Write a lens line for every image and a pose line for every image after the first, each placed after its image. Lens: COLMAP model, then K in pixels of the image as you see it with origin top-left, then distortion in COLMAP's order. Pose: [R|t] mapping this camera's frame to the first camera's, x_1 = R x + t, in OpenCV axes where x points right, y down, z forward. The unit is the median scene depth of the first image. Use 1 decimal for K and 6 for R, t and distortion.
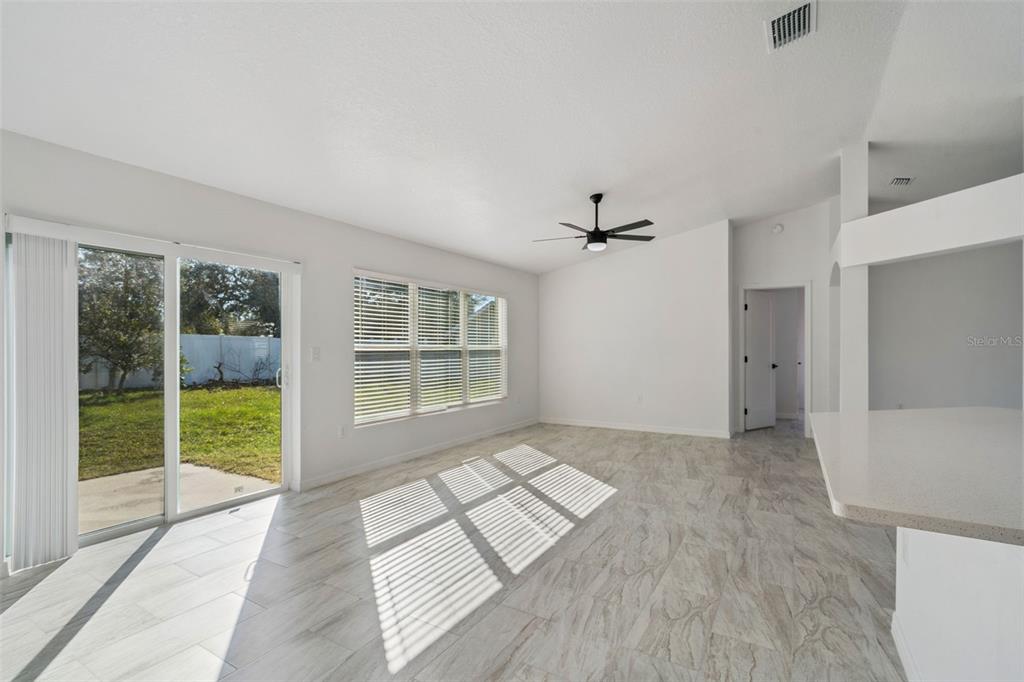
lens RADIAL K [[469.9, 0, 513.8], [0, 469.9, 347.0], [0, 0, 1]] dist [-0.002359, 0.000064]
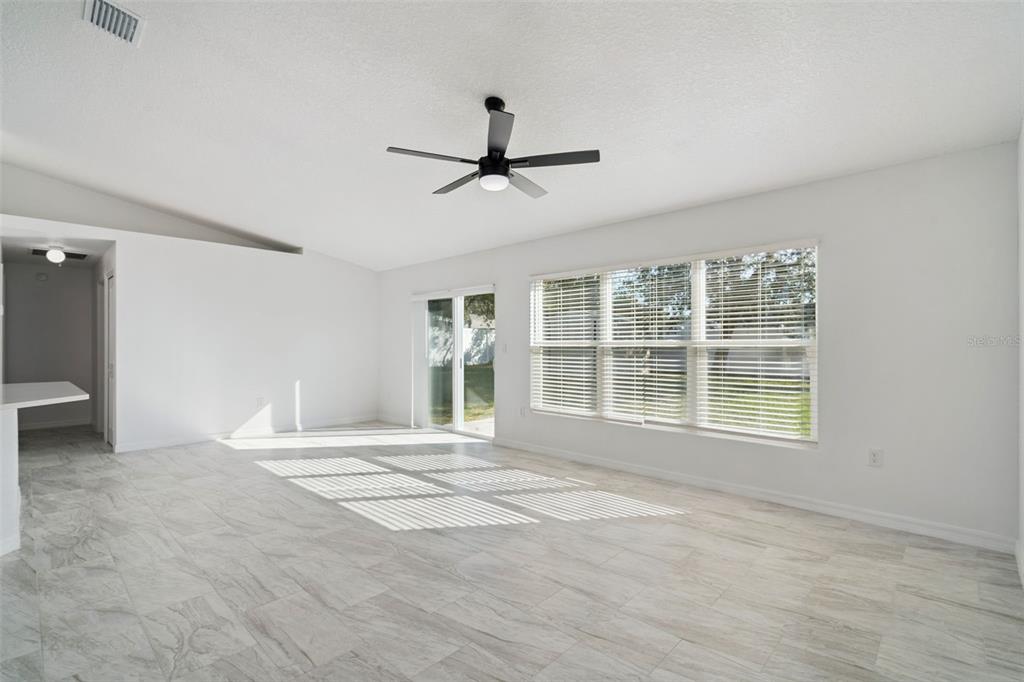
lens RADIAL K [[469.9, 0, 520.8], [0, 469.9, 344.2], [0, 0, 1]] dist [-0.002359, 0.000064]
pose [[-0.210854, 0.001005, -0.977517, 1.101192], [0.000517, 0.999999, 0.000917, 0.003089], [0.977518, -0.000312, -0.210854, 1.635008]]
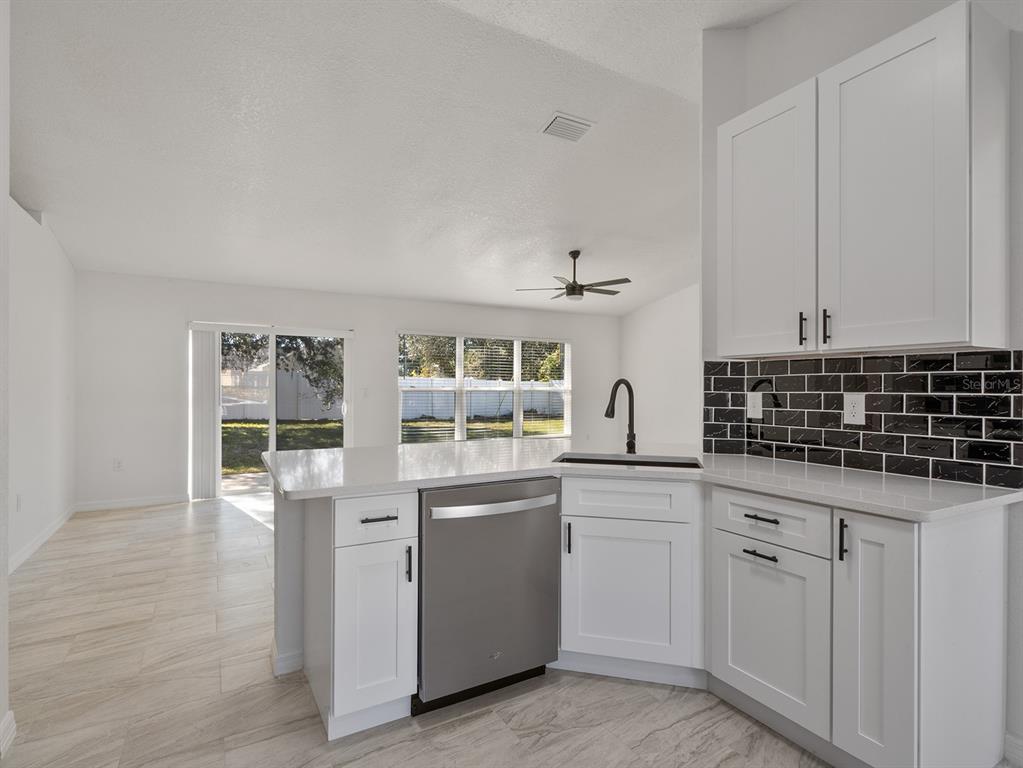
lens RADIAL K [[524.9, 0, 508.2], [0, 524.9, 387.0], [0, 0, 1]] dist [-0.007259, 0.004948]
pose [[0.872493, 0.001475, -0.488625, 0.899558], [-0.002088, 0.999998, -0.000710, -0.002600], [0.488623, 0.001640, 0.872494, -0.210429]]
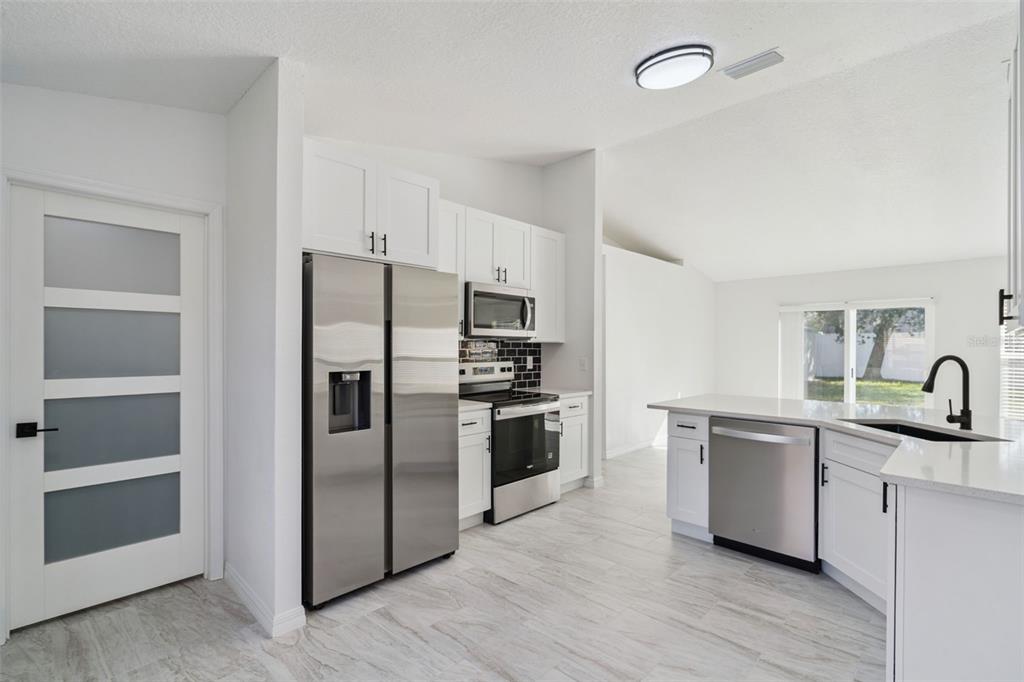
lens RADIAL K [[469.9, 0, 512.6], [0, 469.9, 350.4], [0, 0, 1]] dist [-0.002359, 0.000064]
pose [[-0.224529, 0.007487, -0.974439, 1.511387], [-0.004330, 0.999953, 0.008681, -0.025617], [0.974458, 0.006168, -0.224486, 0.064529]]
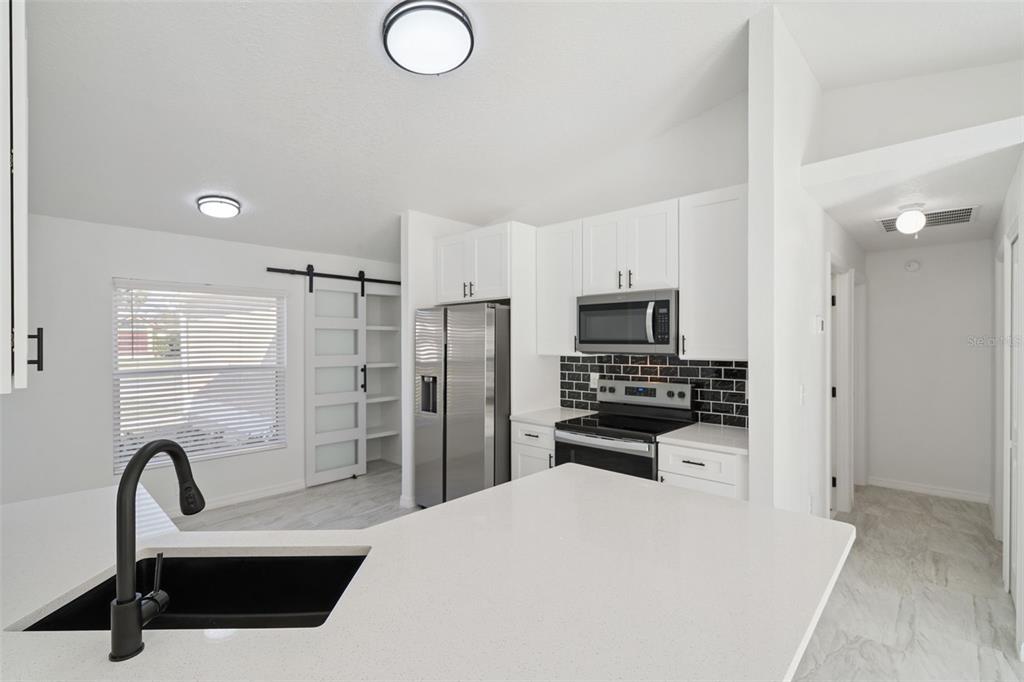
lens RADIAL K [[469.9, 0, 513.9], [0, 469.9, 343.3], [0, 0, 1]] dist [-0.002359, 0.000064]
pose [[-0.976580, 0.001826, 0.215147, 0.409891], [0.003065, 0.999981, 0.005426, -0.074884], [-0.215133, 0.005959, -0.976567, 0.776917]]
